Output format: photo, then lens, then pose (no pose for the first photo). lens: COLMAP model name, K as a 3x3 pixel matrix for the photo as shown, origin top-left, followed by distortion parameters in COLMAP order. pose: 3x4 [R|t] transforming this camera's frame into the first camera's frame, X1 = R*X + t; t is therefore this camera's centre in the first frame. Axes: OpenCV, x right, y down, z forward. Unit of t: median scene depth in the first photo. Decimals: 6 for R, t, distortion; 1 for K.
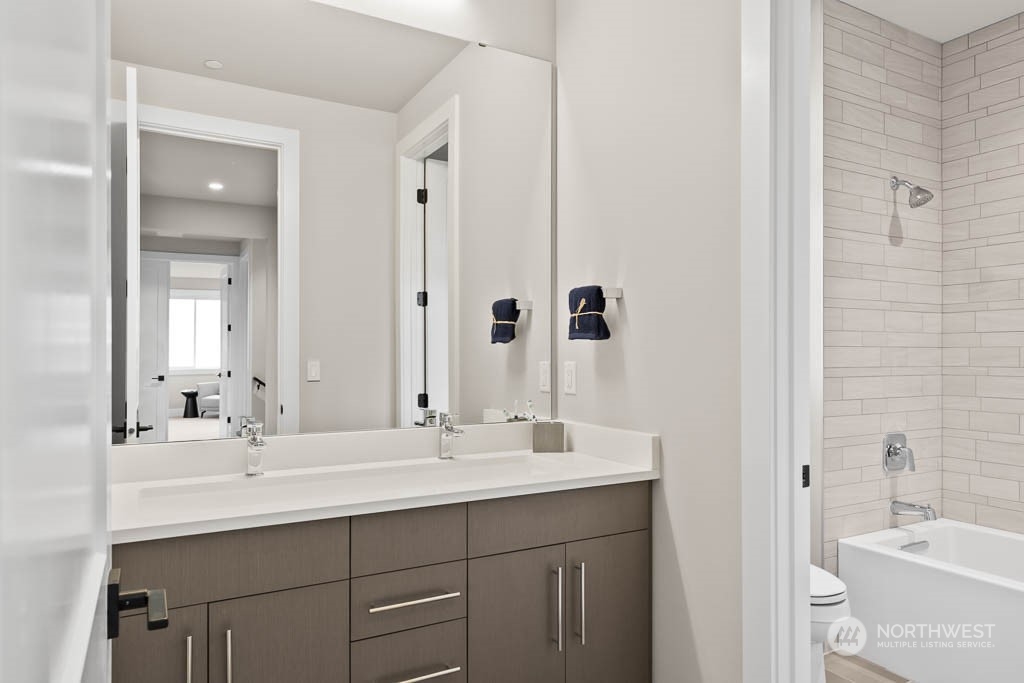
lens RADIAL K [[655.3, 0, 512.0], [0, 655.3, 341.5], [0, 0, 1]] dist [-0.001315, -0.000055]
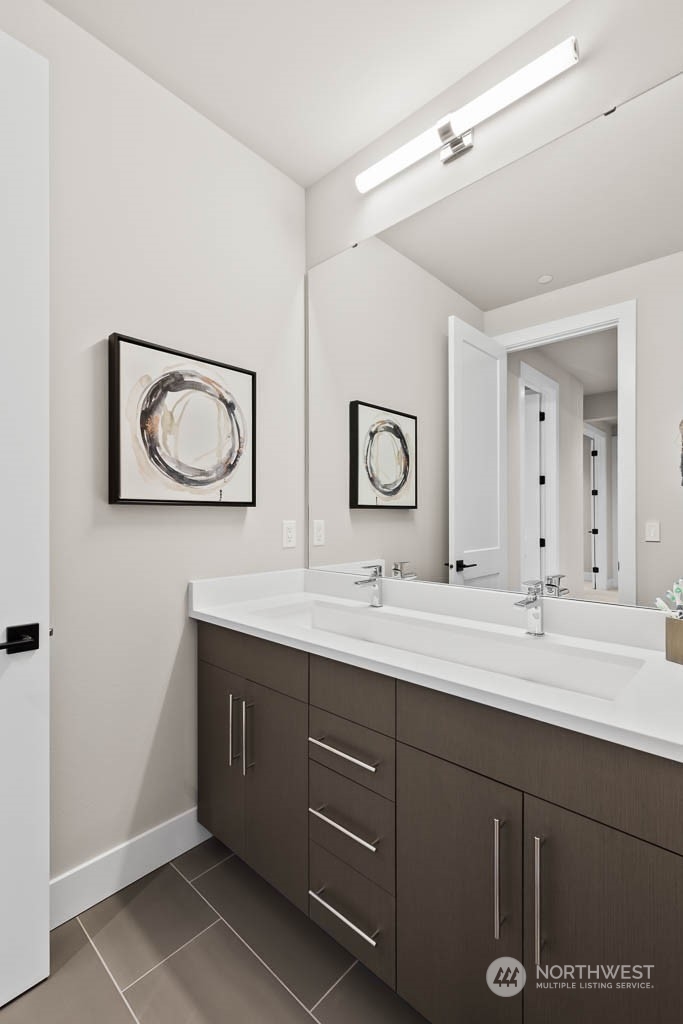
lens RADIAL K [[467.6, 0, 341.5], [0, 467.6, 512.0], [0, 0, 1]] dist [0.000373, 0.000078]
pose [[0.315895, -0.005063, -0.948781, 0.251957], [0.014071, 0.999901, -0.000650, 0.009339], [0.948690, -0.013145, 0.315934, 0.355456]]
